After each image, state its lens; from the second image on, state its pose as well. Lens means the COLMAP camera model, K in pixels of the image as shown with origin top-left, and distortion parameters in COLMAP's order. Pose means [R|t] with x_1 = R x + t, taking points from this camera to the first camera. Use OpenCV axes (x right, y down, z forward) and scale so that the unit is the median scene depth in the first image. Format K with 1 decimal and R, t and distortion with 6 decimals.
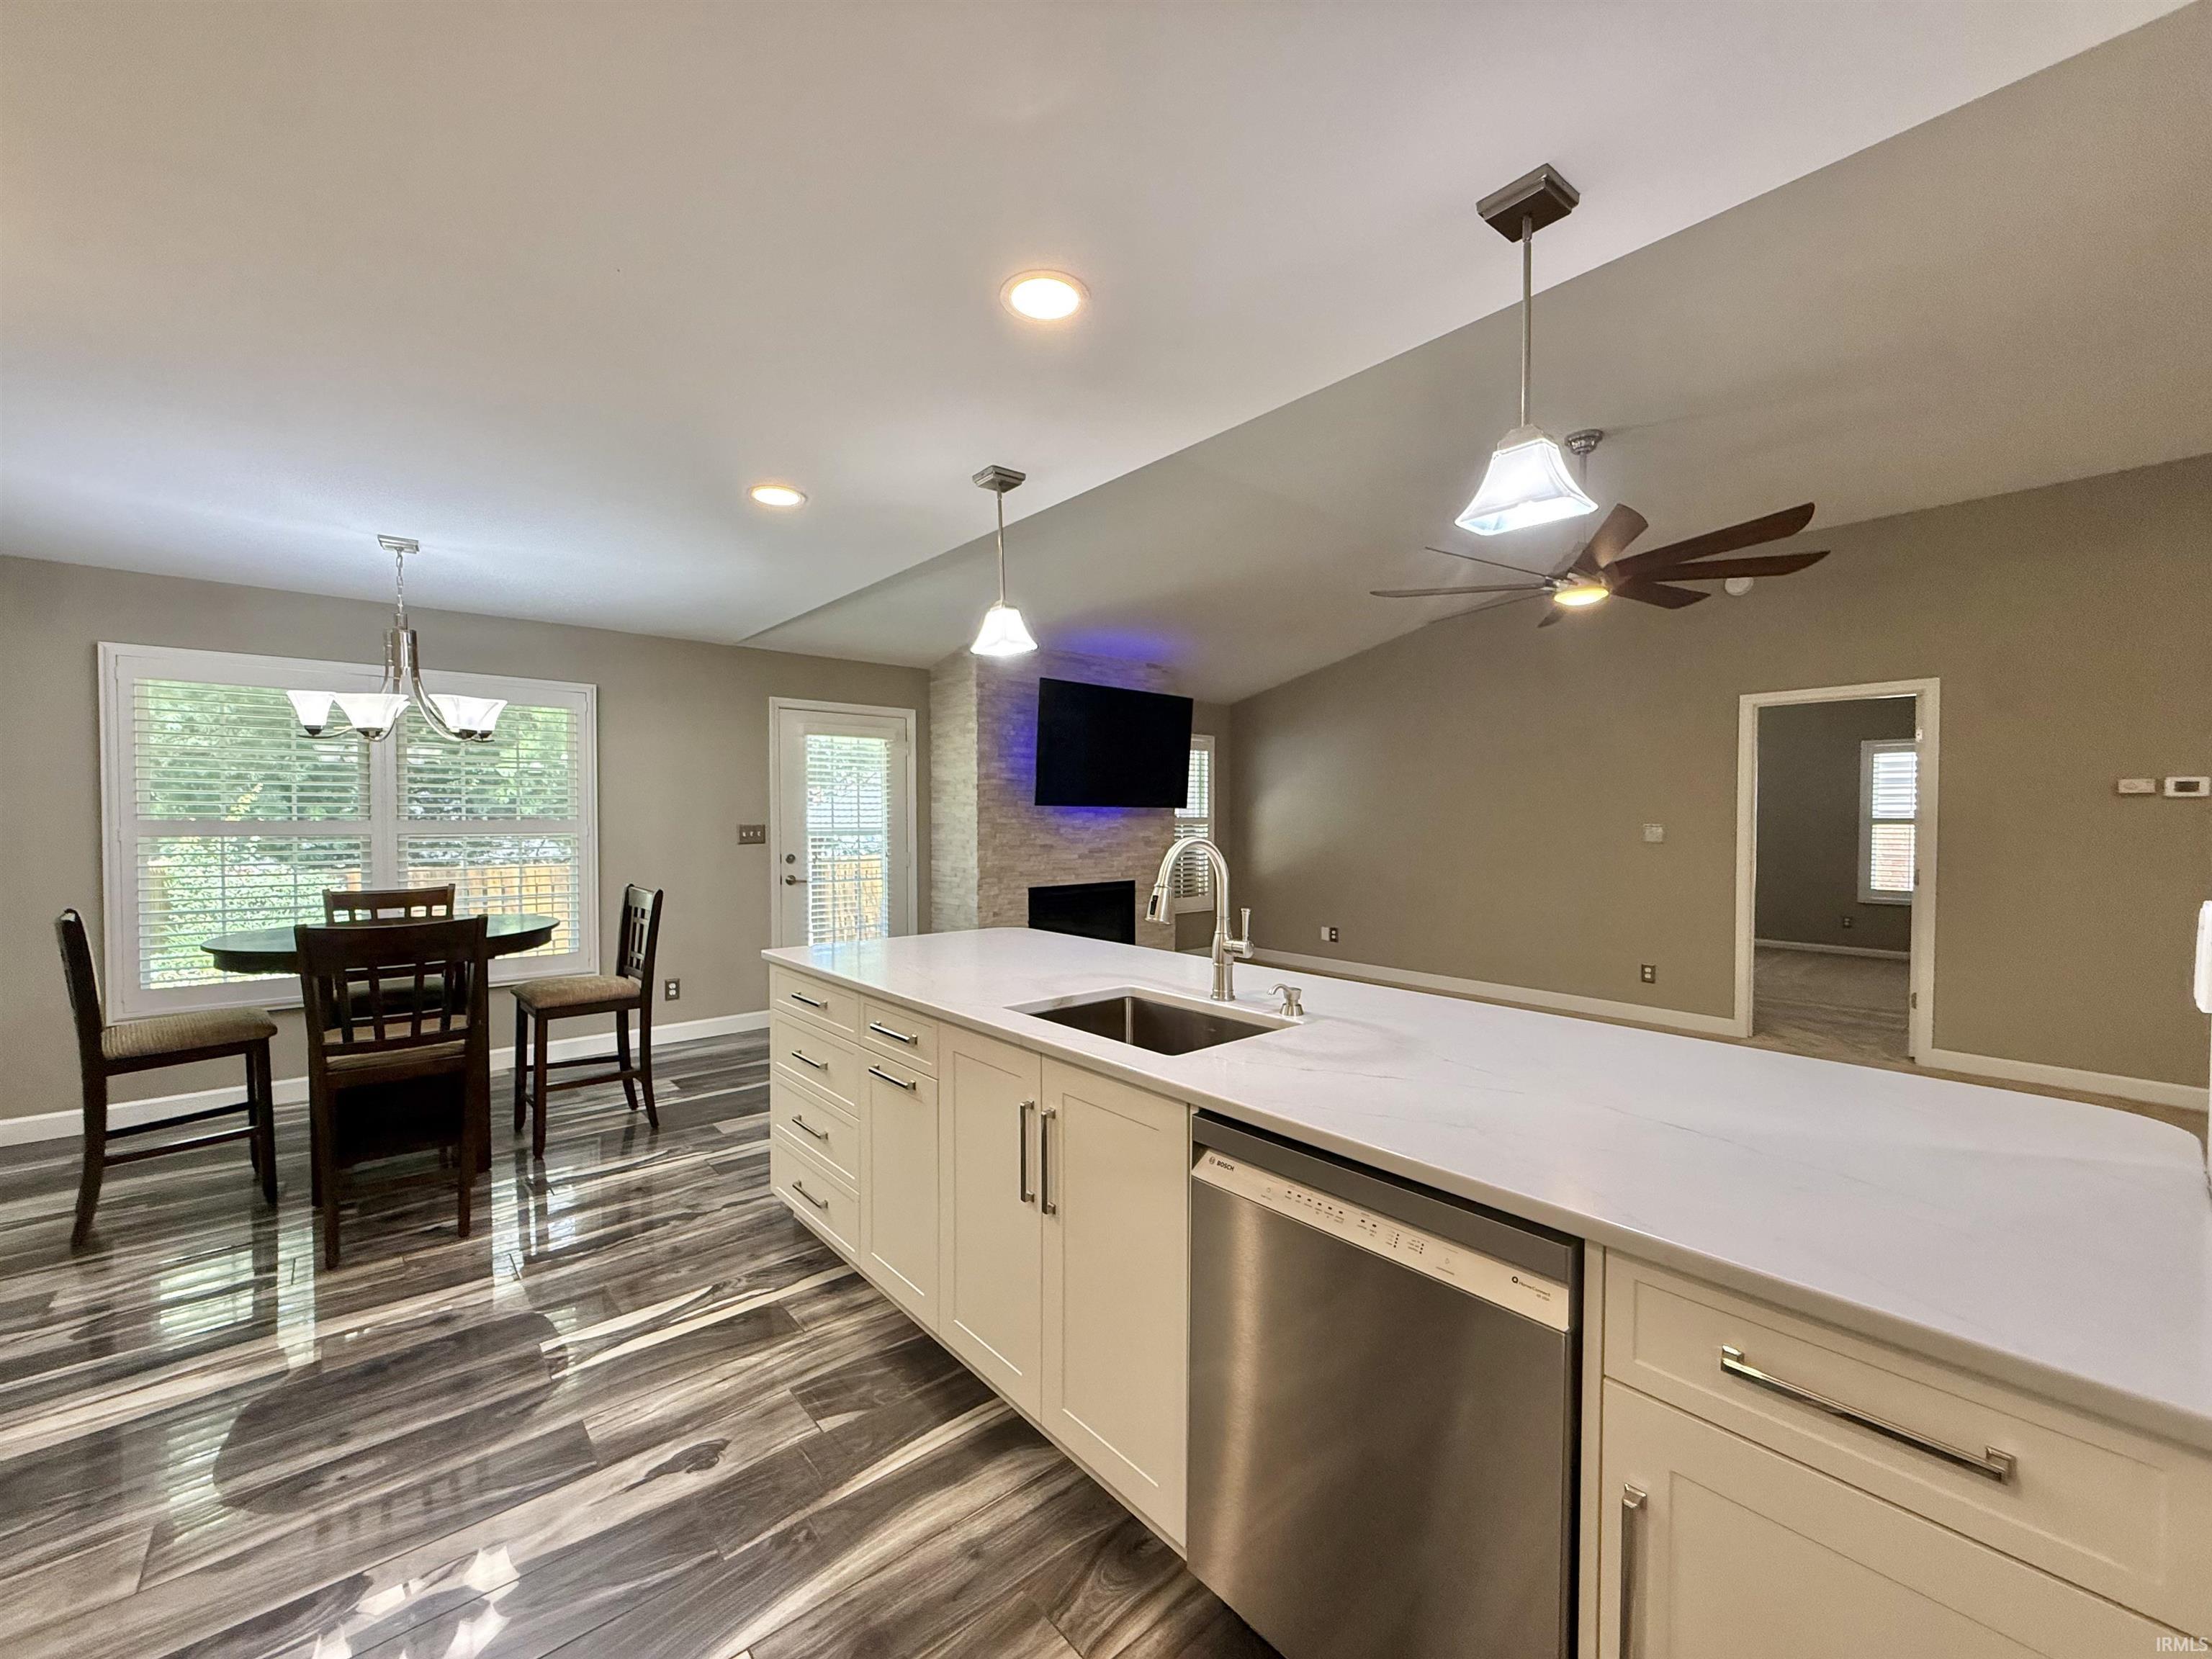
lens RADIAL K [[880.4, 0, 1099.0], [0, 880.4, 832.4], [0, 0, 1]] dist [0.000249, -0.000130]
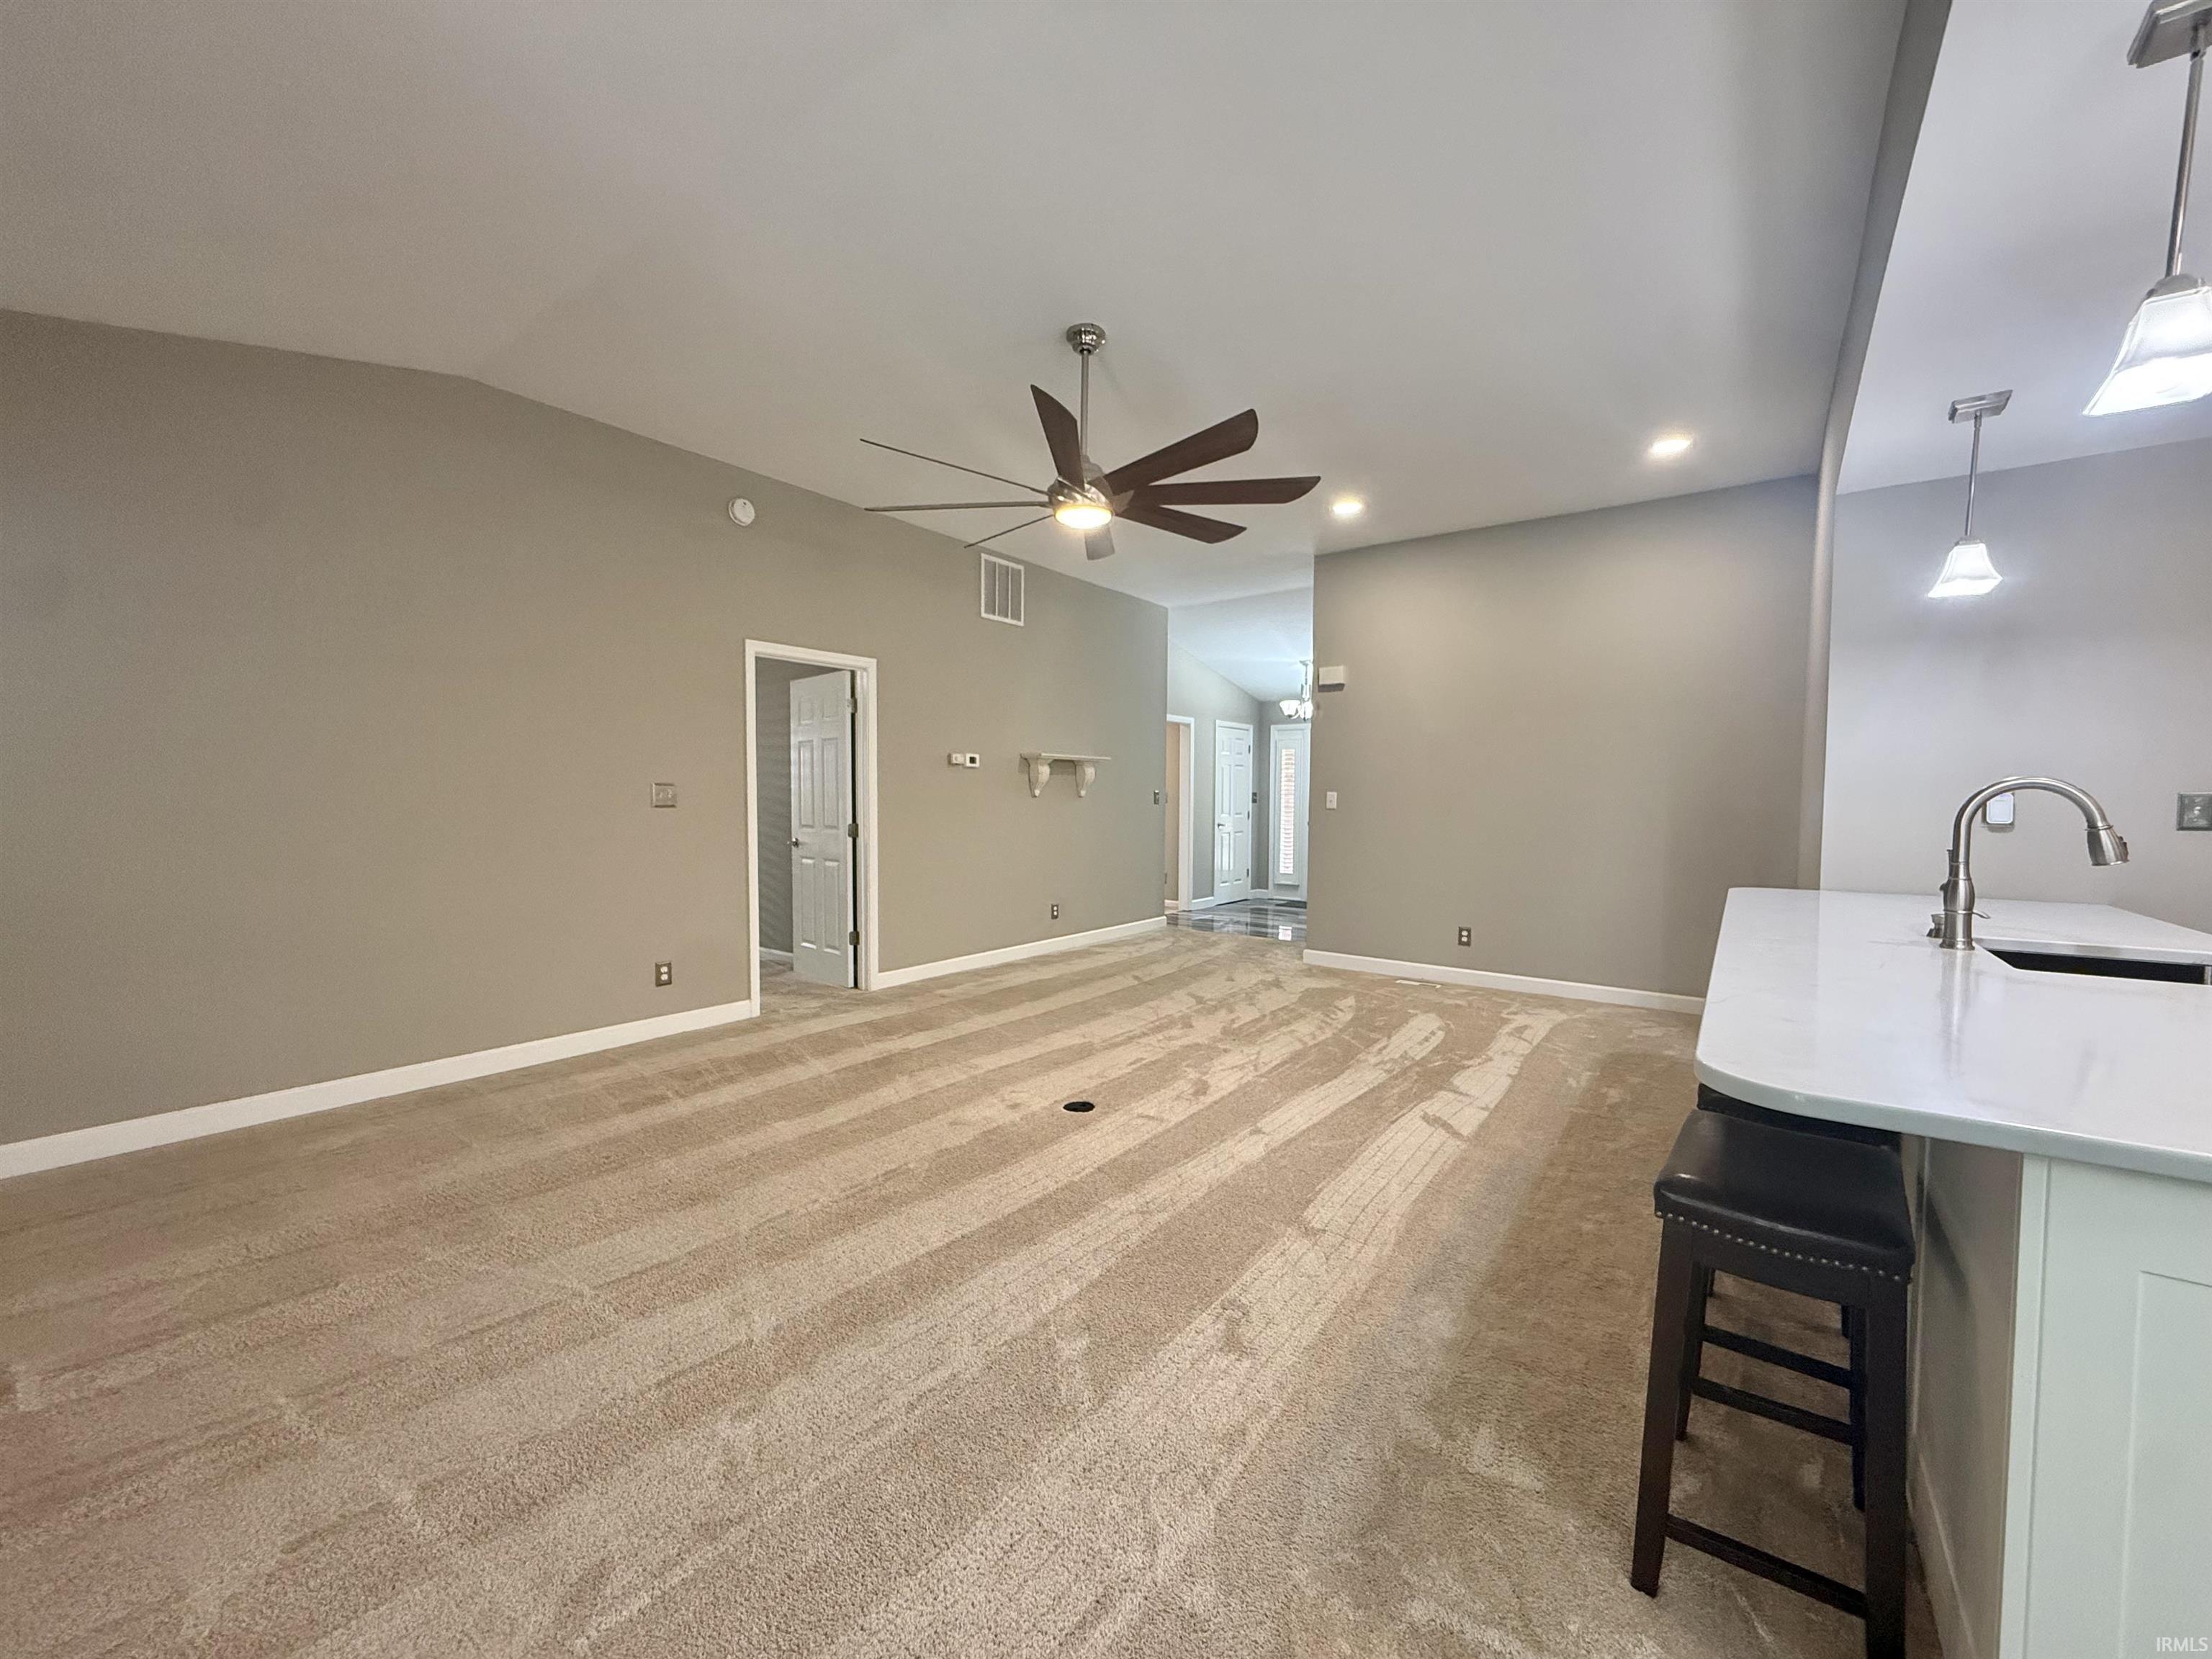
lens RADIAL K [[880.4, 0, 1096.7], [0, 880.4, 830.5], [0, 0, 1]] dist [0.000249, -0.000130]
pose [[-0.219611, -0.041650, 0.974698, -0.360875], [0.012449, 0.998887, 0.045489, 0.003711], [-0.975508, 0.022124, -0.218848, 1.326342]]
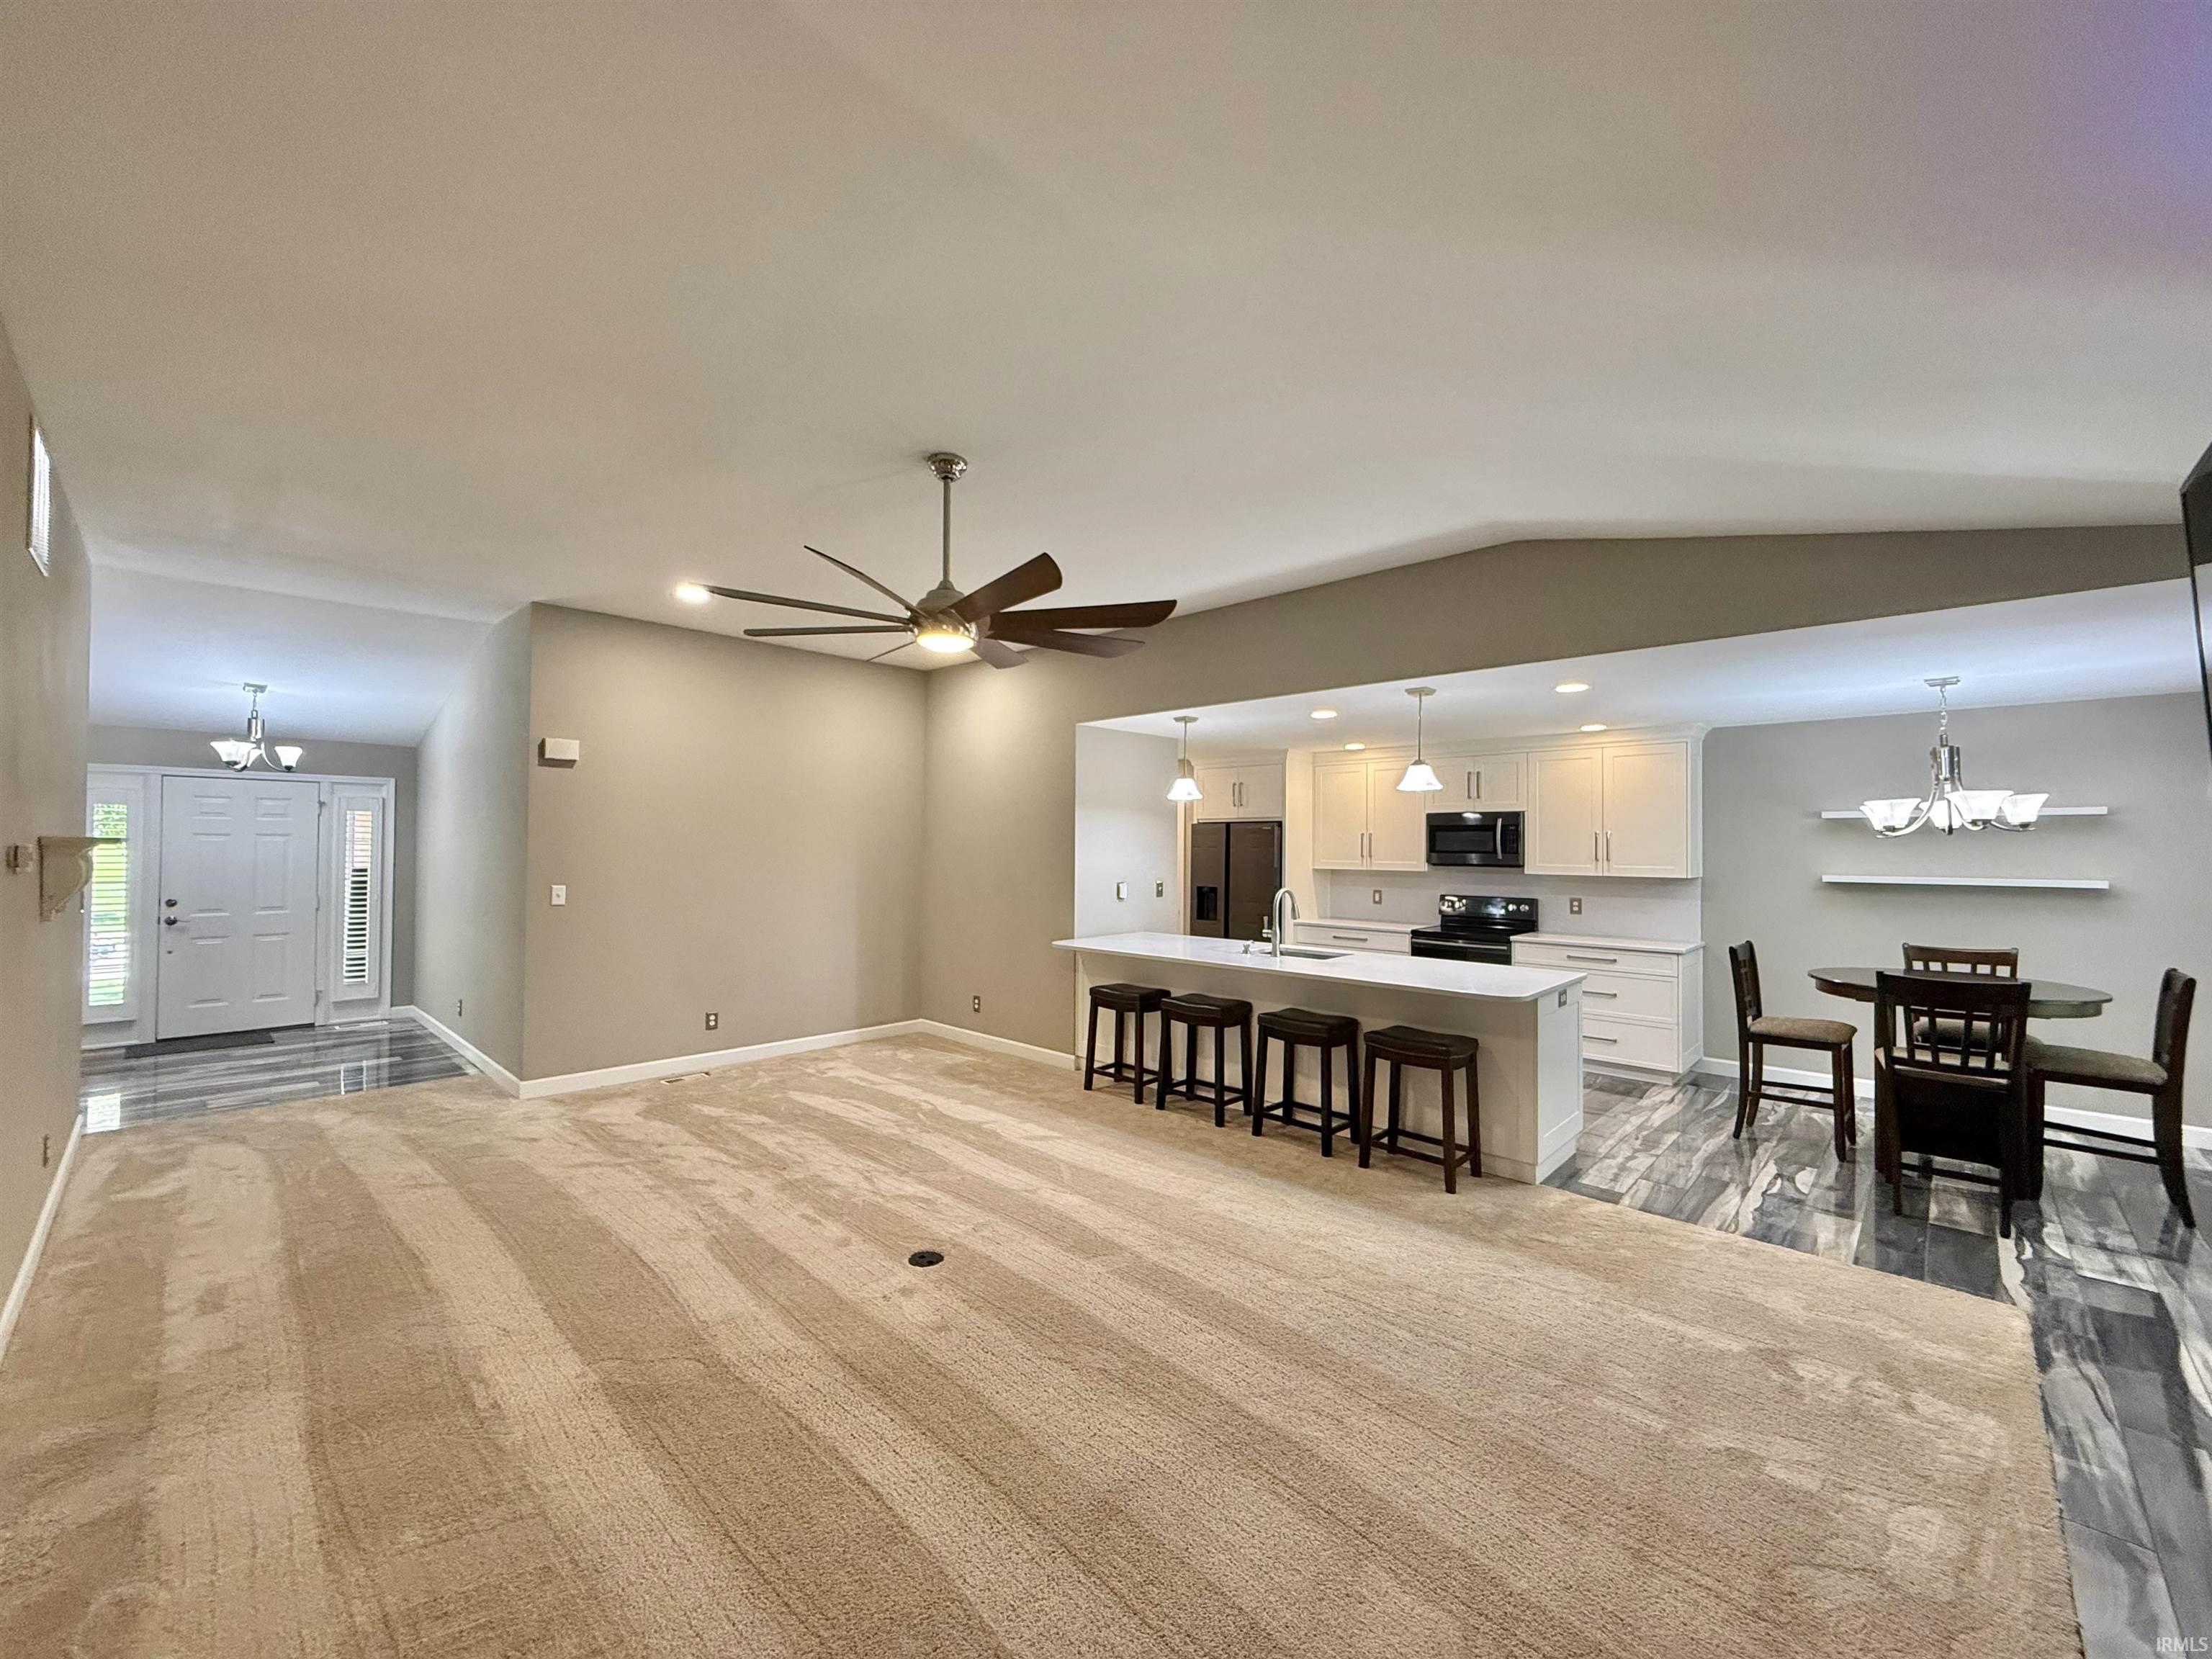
lens RADIAL K [[880.4, 0, 1100.1], [0, 880.4, 836.1], [0, 0, 1]] dist [0.000249, -0.000130]
pose [[-0.995153, -0.008499, -0.097968, 0.537582], [-0.009437, 0.999914, 0.009114, -0.098432], [0.097882, 0.009995, -0.995148, 2.093978]]
